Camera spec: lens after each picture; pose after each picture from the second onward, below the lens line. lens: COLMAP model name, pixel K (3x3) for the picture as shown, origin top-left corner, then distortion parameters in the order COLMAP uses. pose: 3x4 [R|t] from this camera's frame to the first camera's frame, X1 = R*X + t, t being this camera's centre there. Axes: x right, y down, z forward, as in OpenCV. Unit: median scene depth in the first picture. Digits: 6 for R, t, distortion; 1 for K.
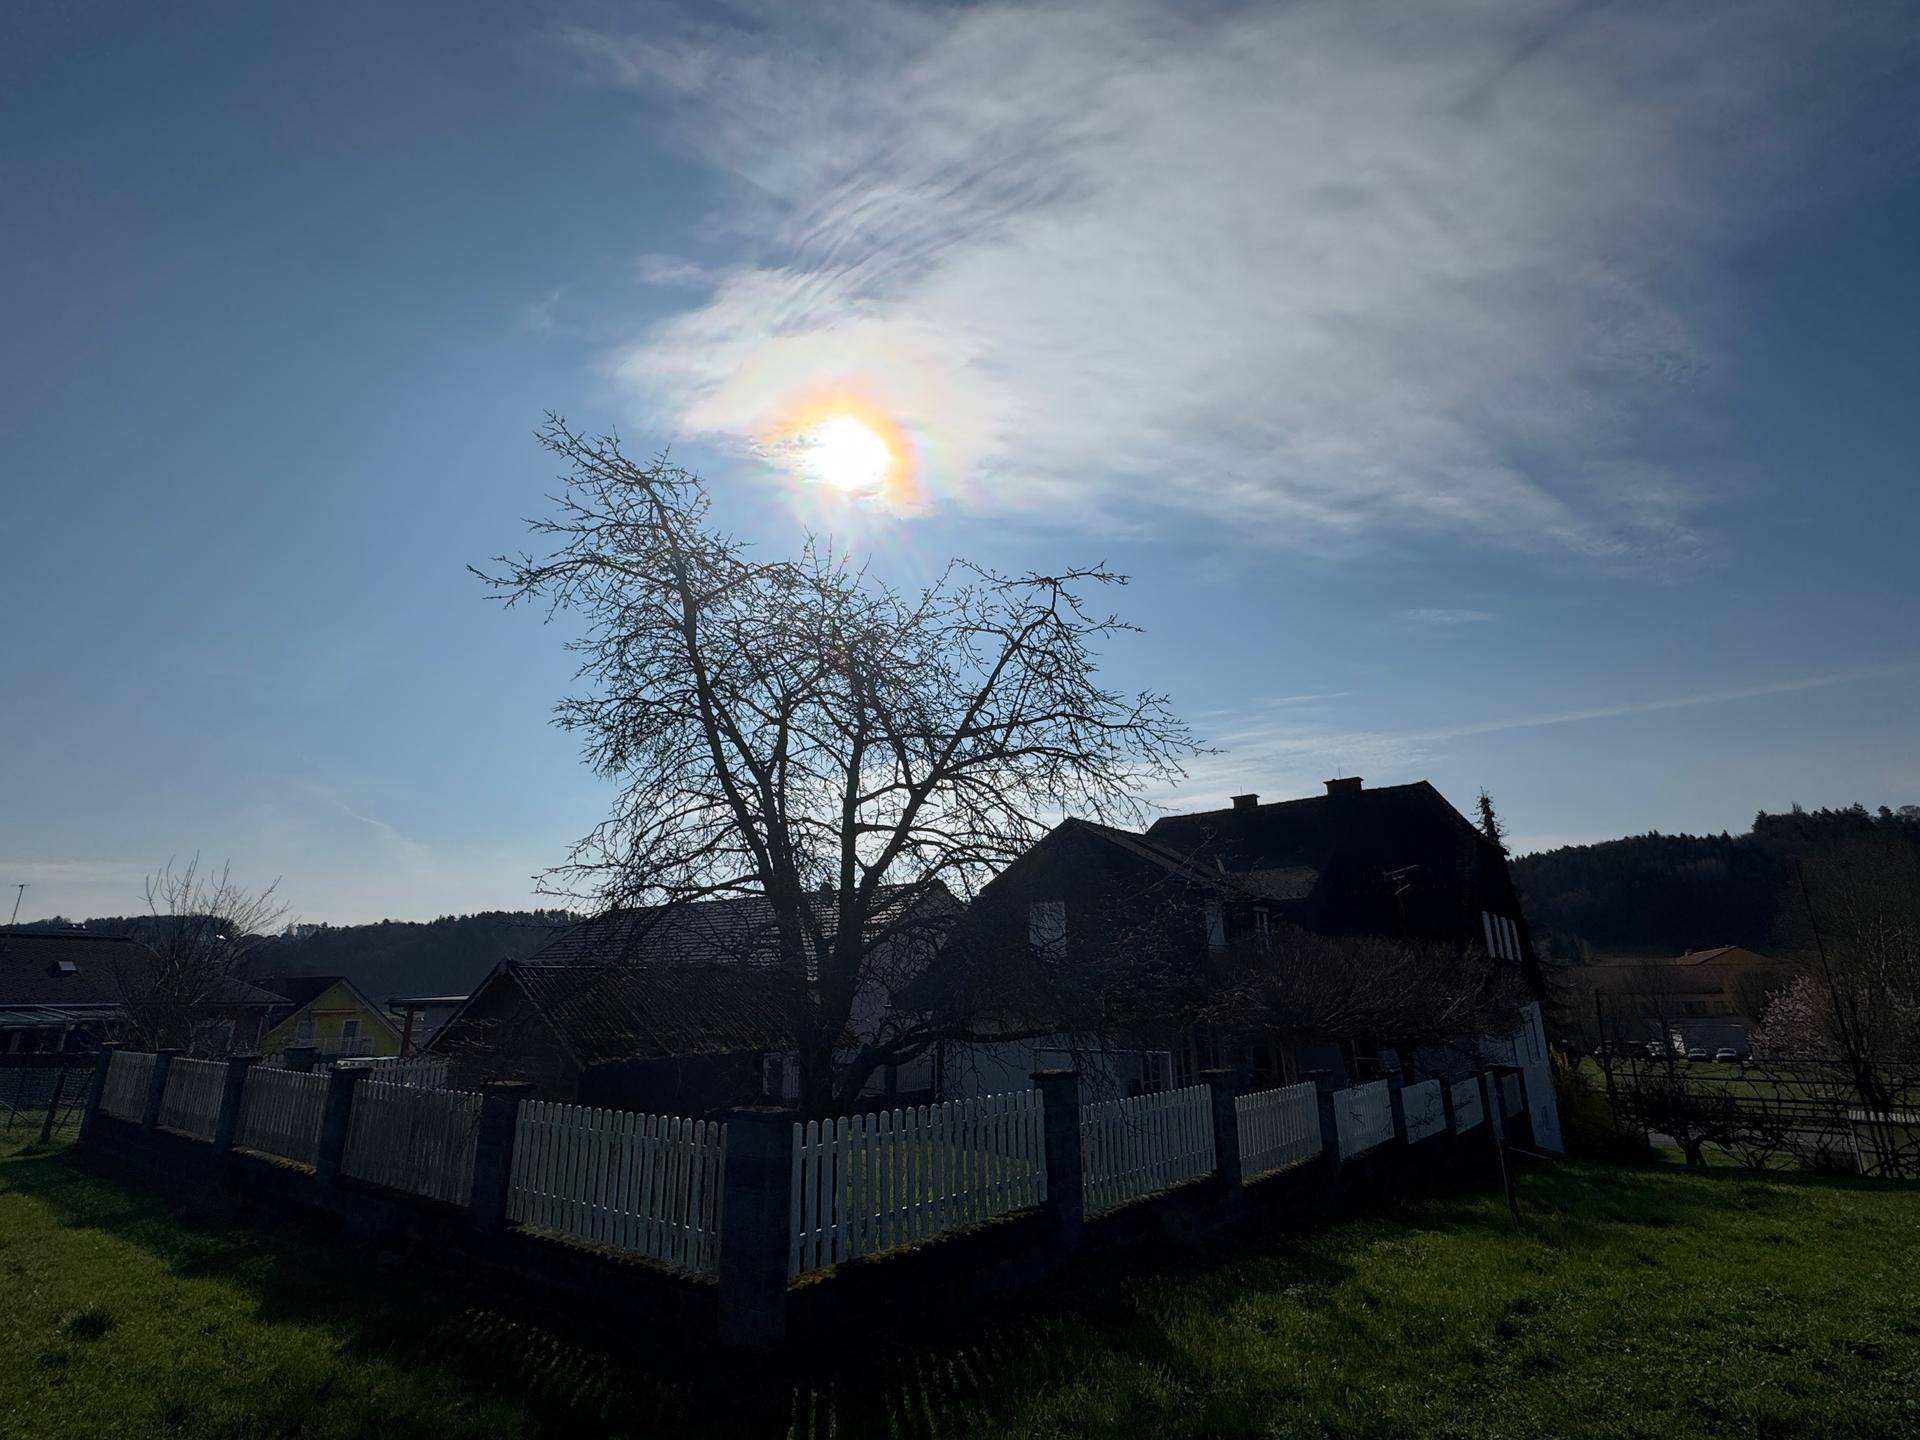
lens RADIAL K [[903.5, 0, 960.3], [0, 903.5, 726.3], [0, 0, 1]] dist [-0.002921, 0.000774]
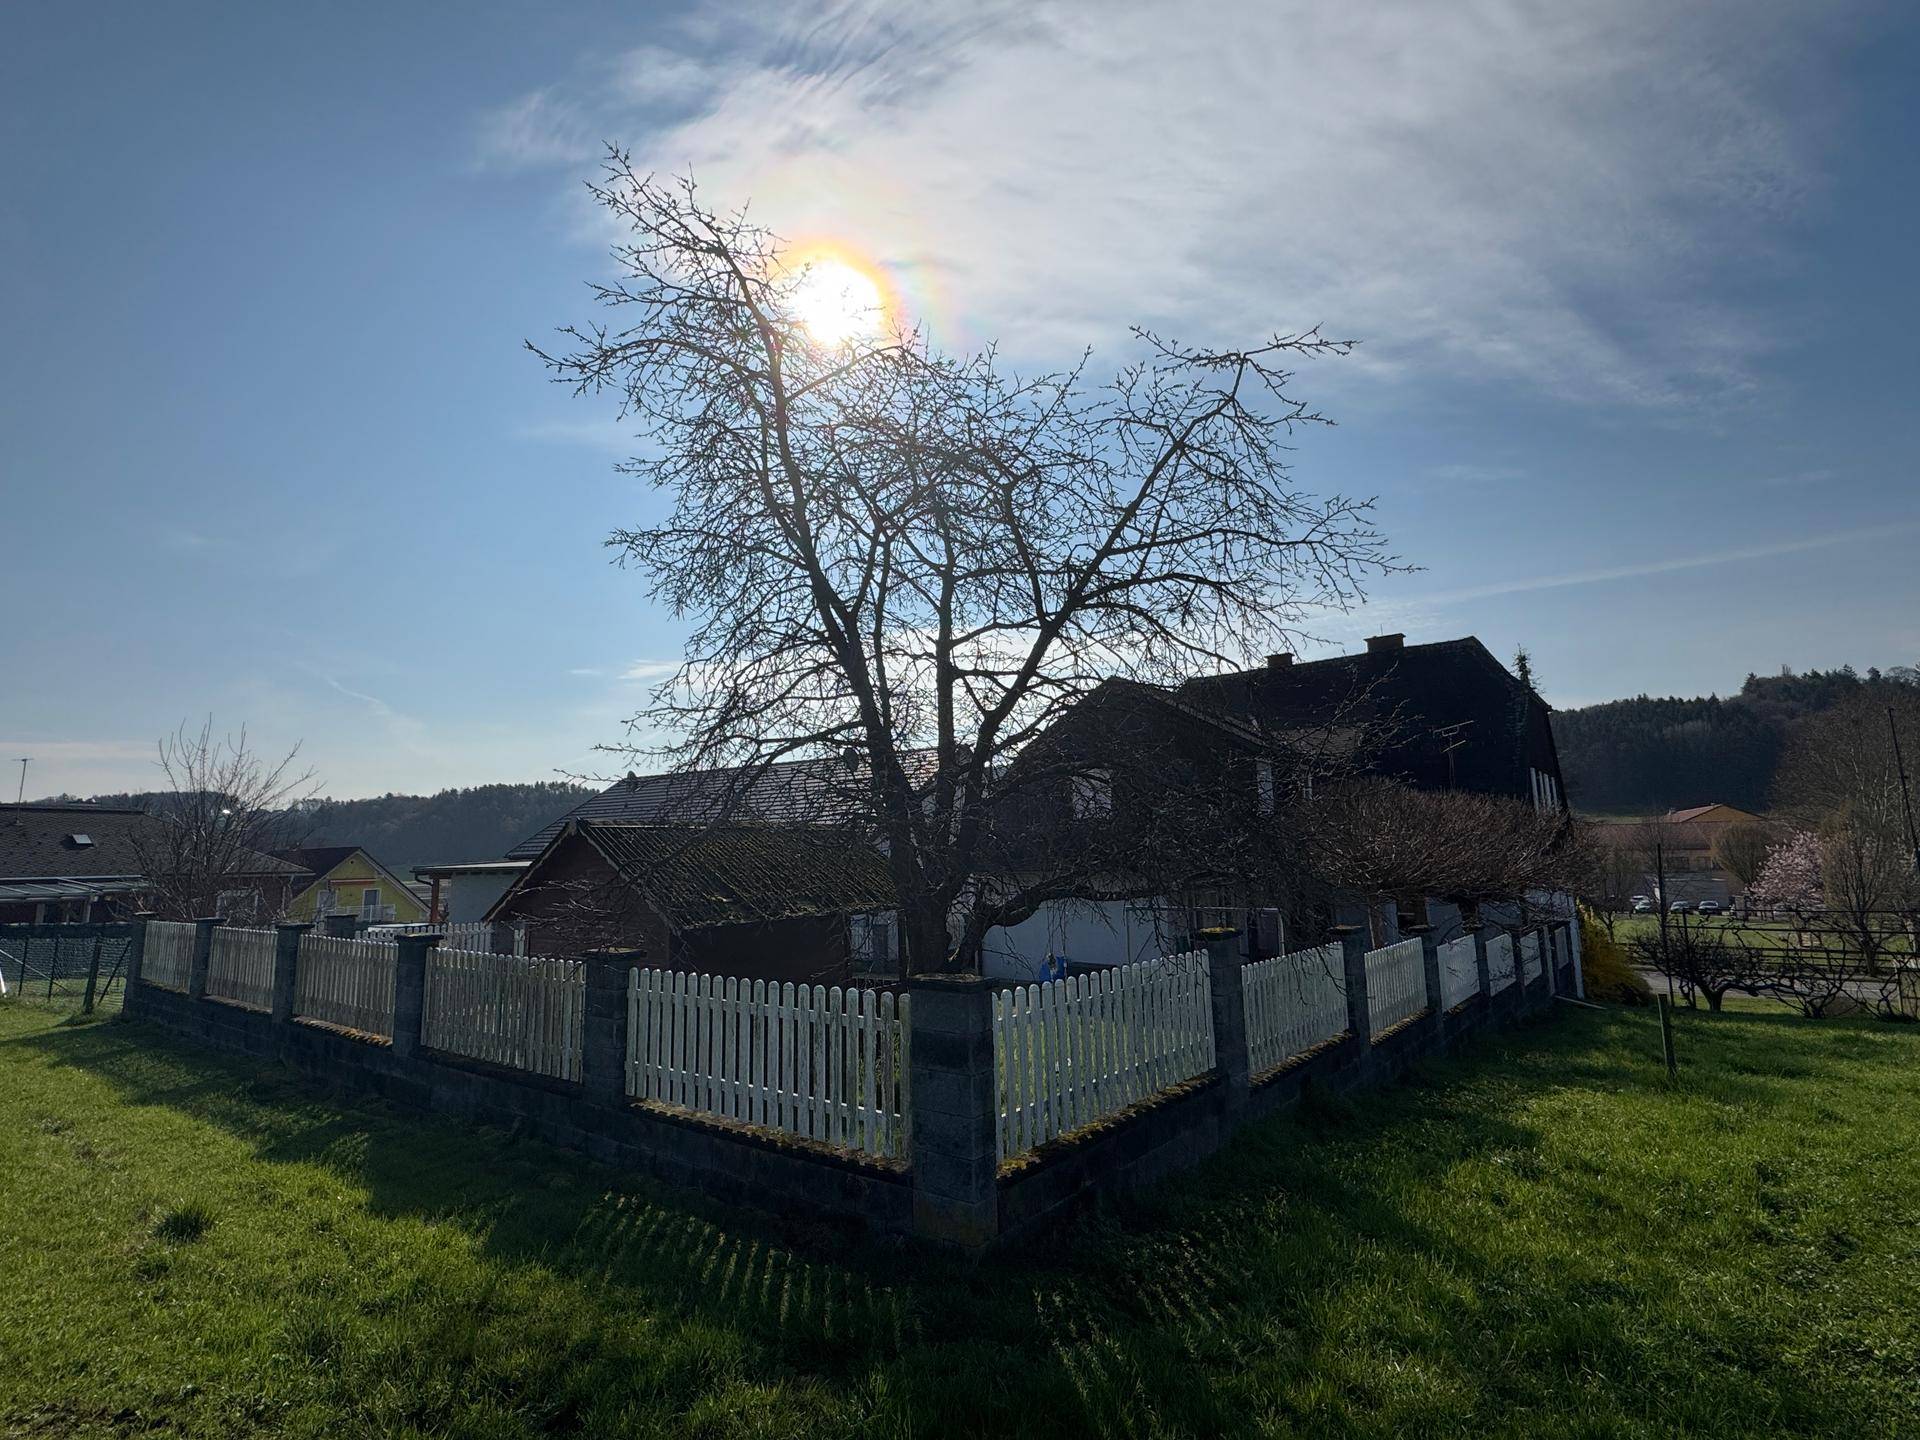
lens RADIAL K [[894.5, 0, 950.7], [0, 894.5, 715.5], [0, 0, 1]] dist [-0.001157, -0.000437]
pose [[0.999937, -0.009509, 0.006036, -0.104645], [0.008654, 0.991652, 0.128656, 0.034172], [-0.007209, -0.128596, 0.991671, 0.093821]]
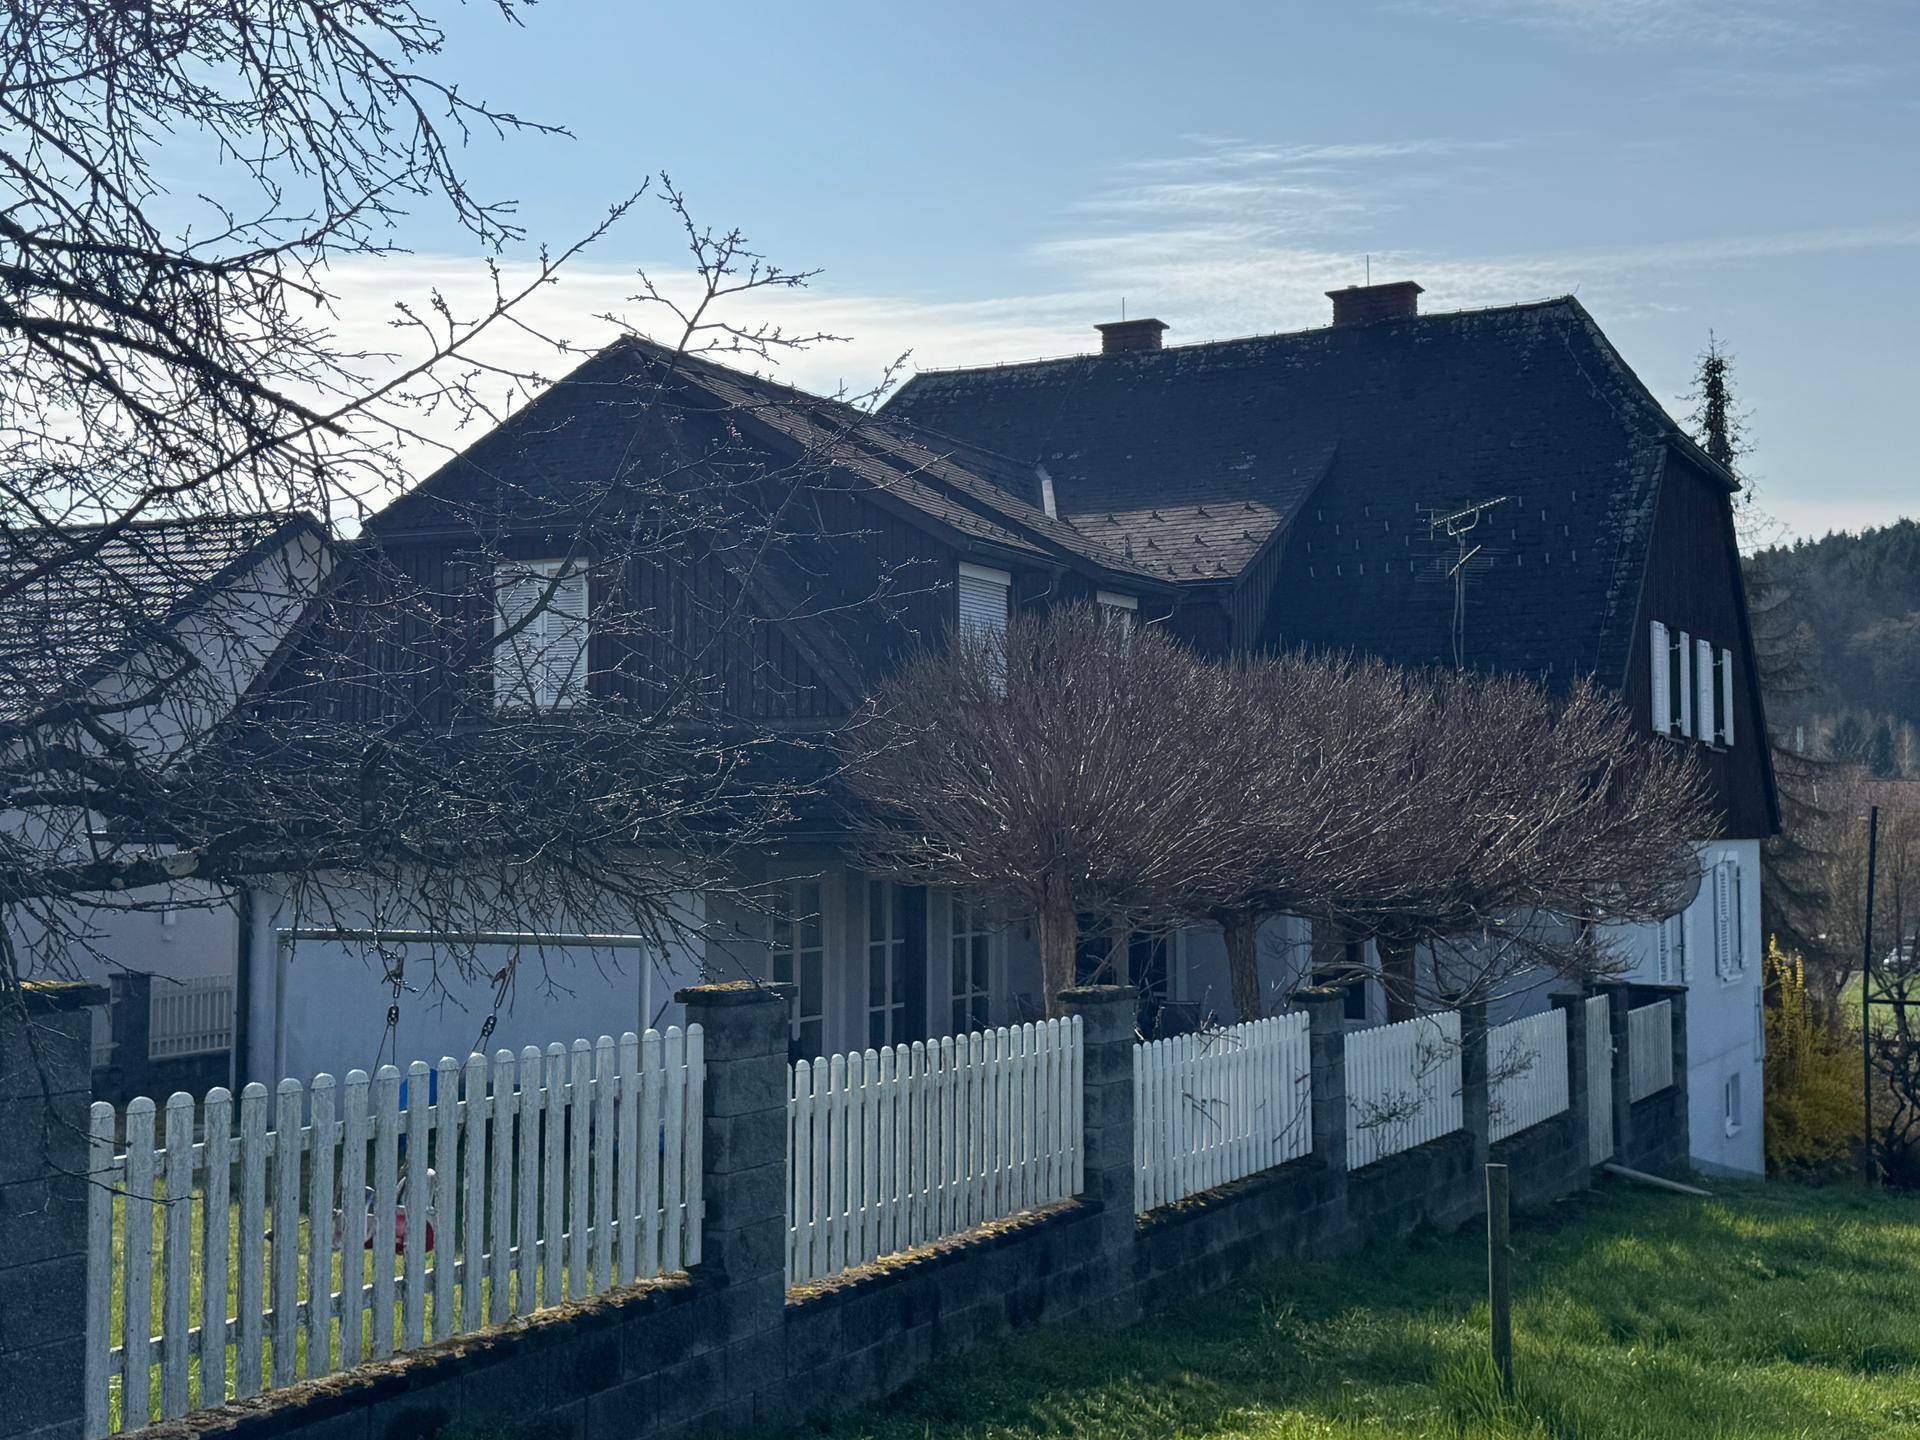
lens RADIAL K [[2164.6, 0, 962.6], [0, 2164.6, 706.3], [0, 0, 1]] dist [0.205812, -0.434170]
pose [[0.982614, 0.019991, 0.184580, 0.174909], [-0.061585, 0.972993, 0.222466, 0.077662], [-0.175148, -0.229965, 0.957308, 0.191354]]
